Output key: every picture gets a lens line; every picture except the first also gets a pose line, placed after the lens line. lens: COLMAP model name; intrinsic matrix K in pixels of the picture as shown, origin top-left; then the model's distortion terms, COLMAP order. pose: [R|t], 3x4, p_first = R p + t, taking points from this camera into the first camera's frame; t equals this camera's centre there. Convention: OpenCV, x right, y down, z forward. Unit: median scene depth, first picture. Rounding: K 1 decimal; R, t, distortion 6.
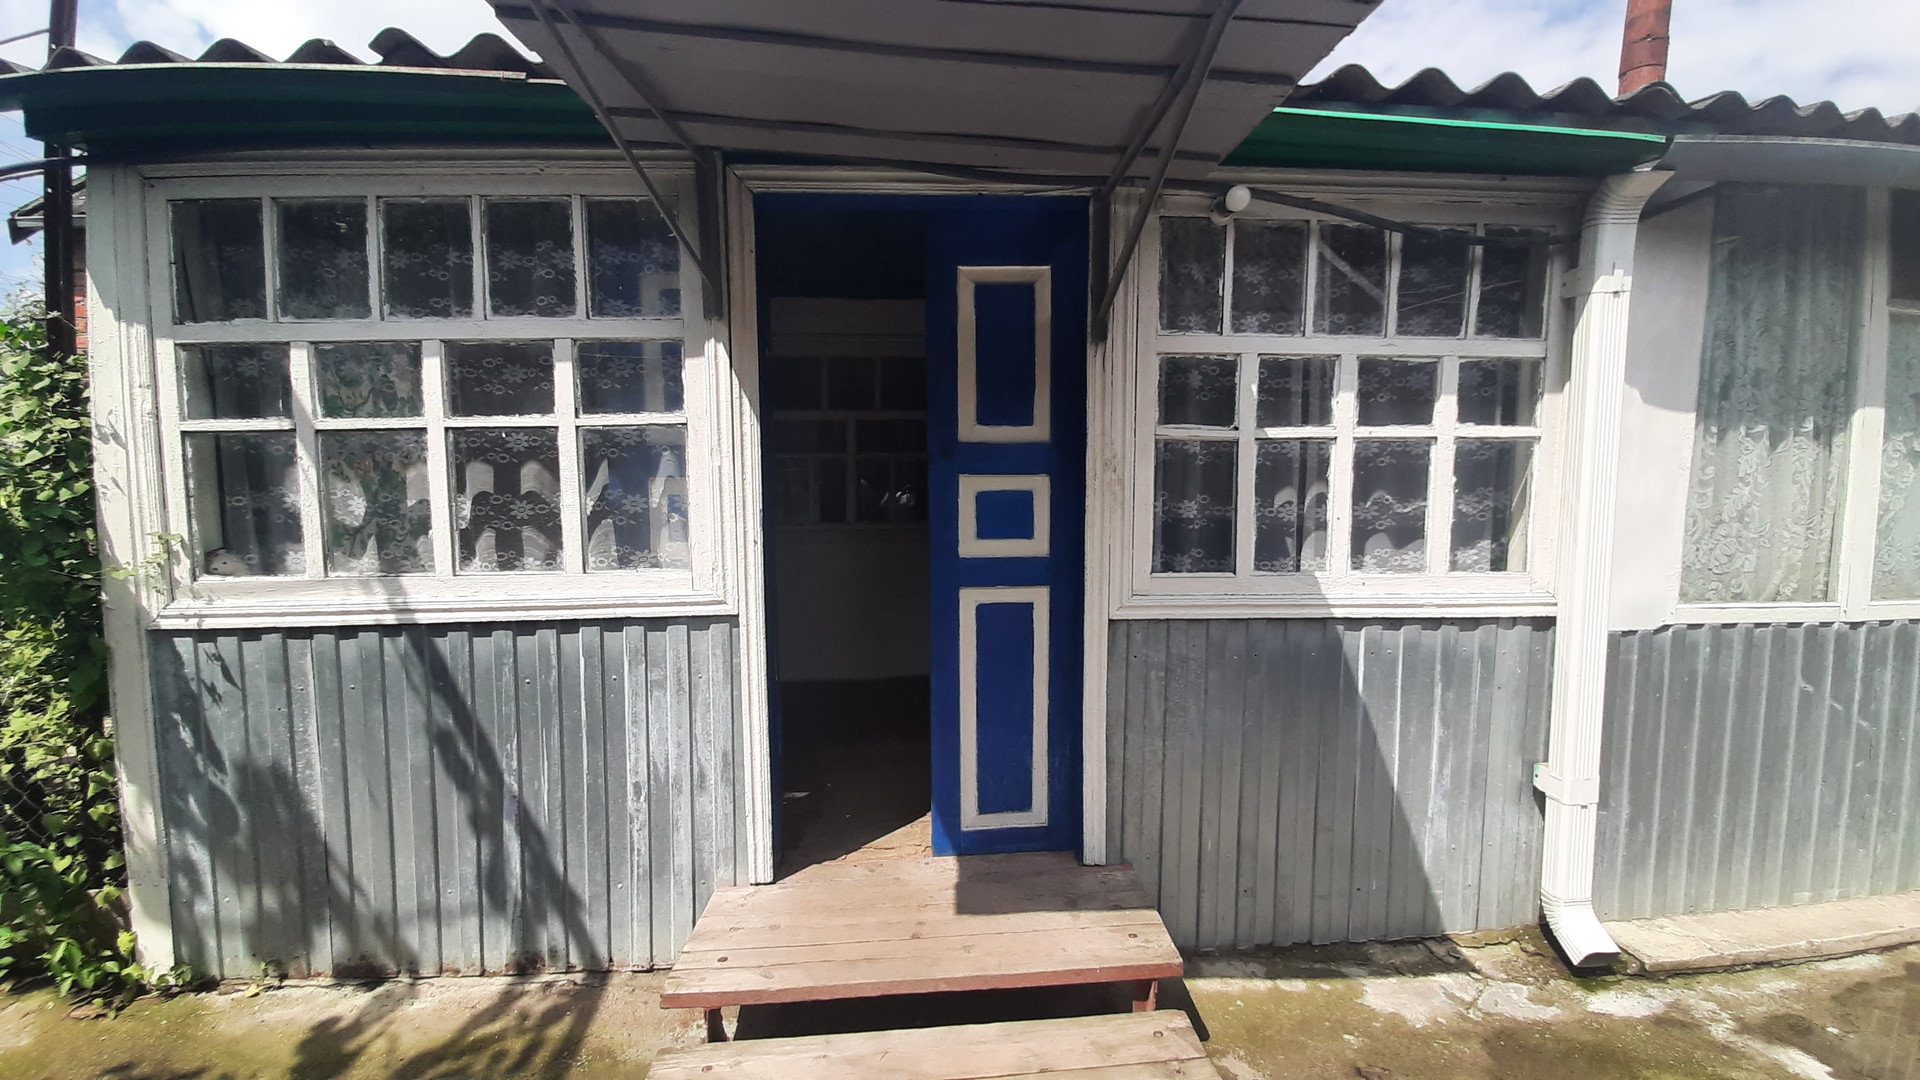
lens RADIAL K [[781.8, 0, 1010.5], [0, 781.8, 544.1], [0, 0, 1]] dist [0.024647, -0.017963]
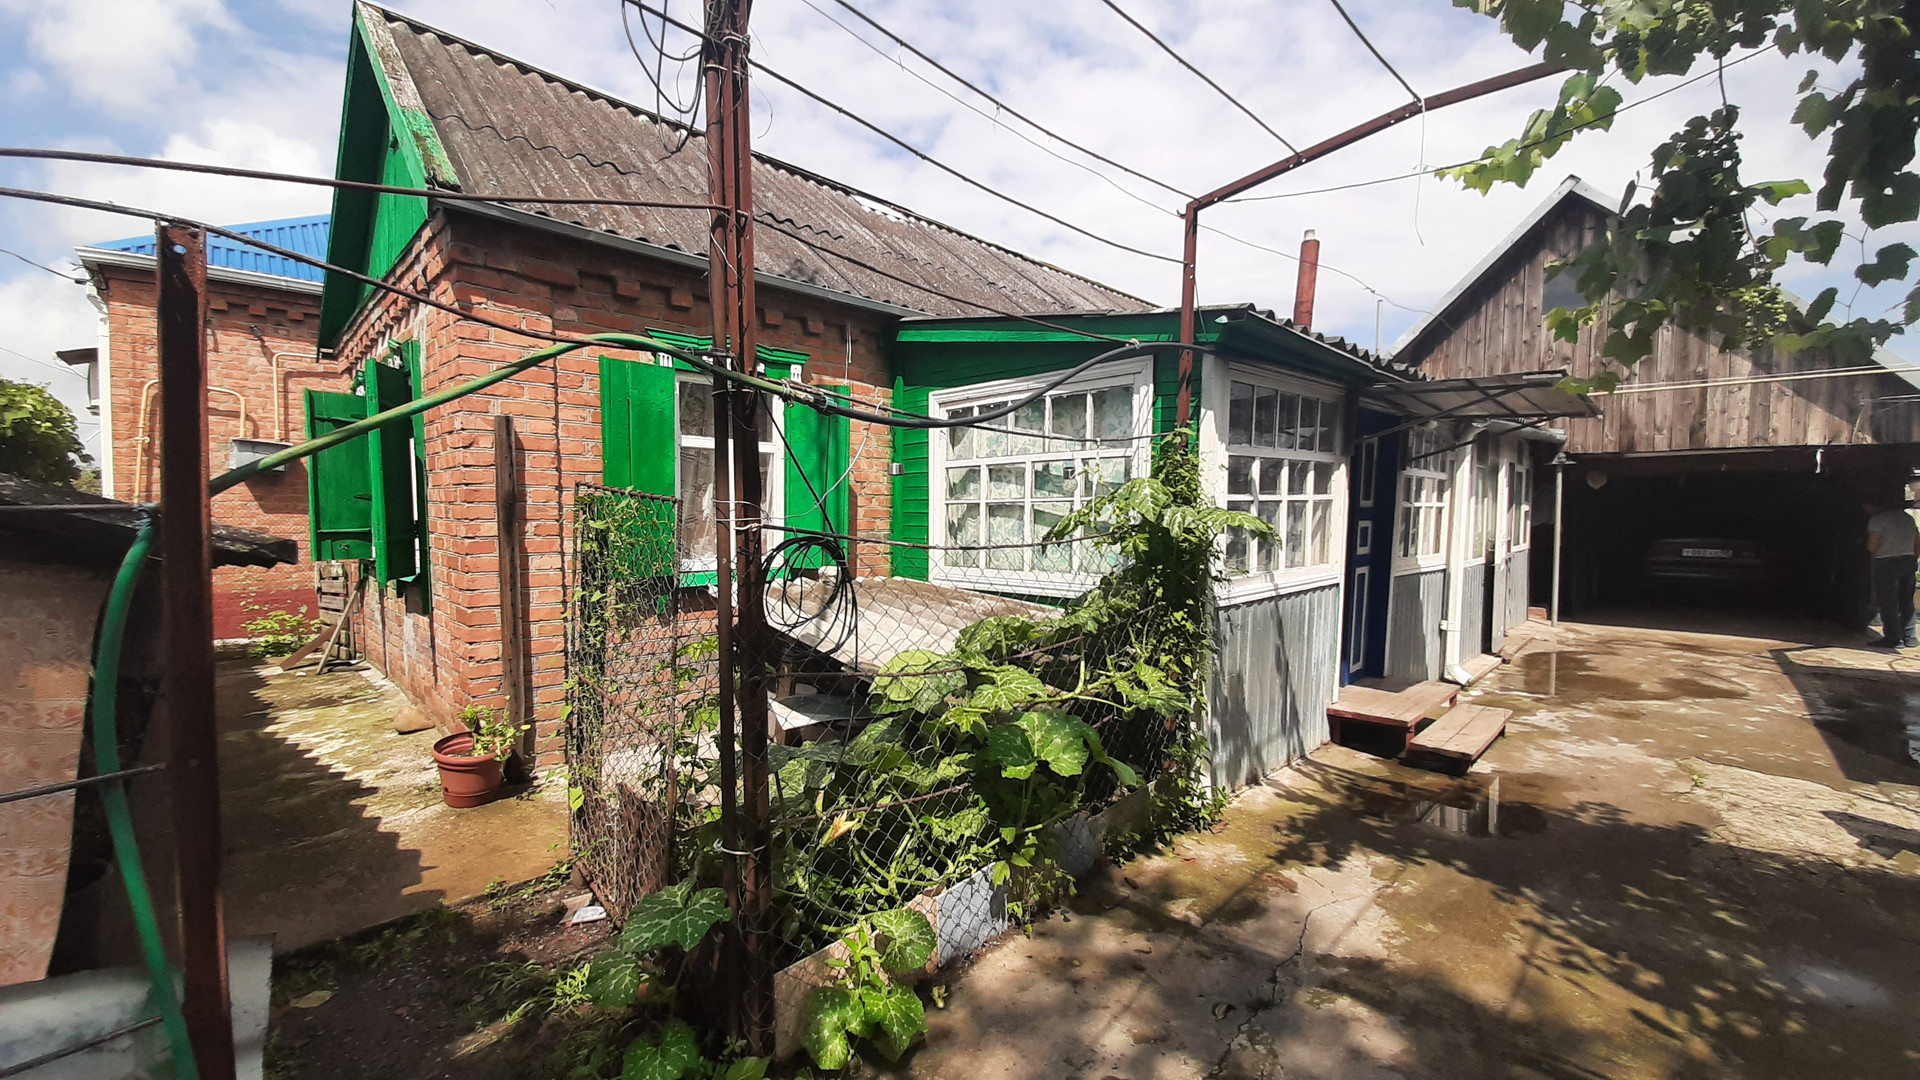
lens RADIAL K [[768.3, 0, 977.6], [0, 768.3, 542.5], [0, 0, 1]] dist [0.015781, -0.011525]
pose [[0.756482, -0.025254, 0.653527, -2.720561], [0.047995, 0.998703, -0.016964, -0.040764], [-0.652251, 0.044199, 0.756713, -0.027566]]
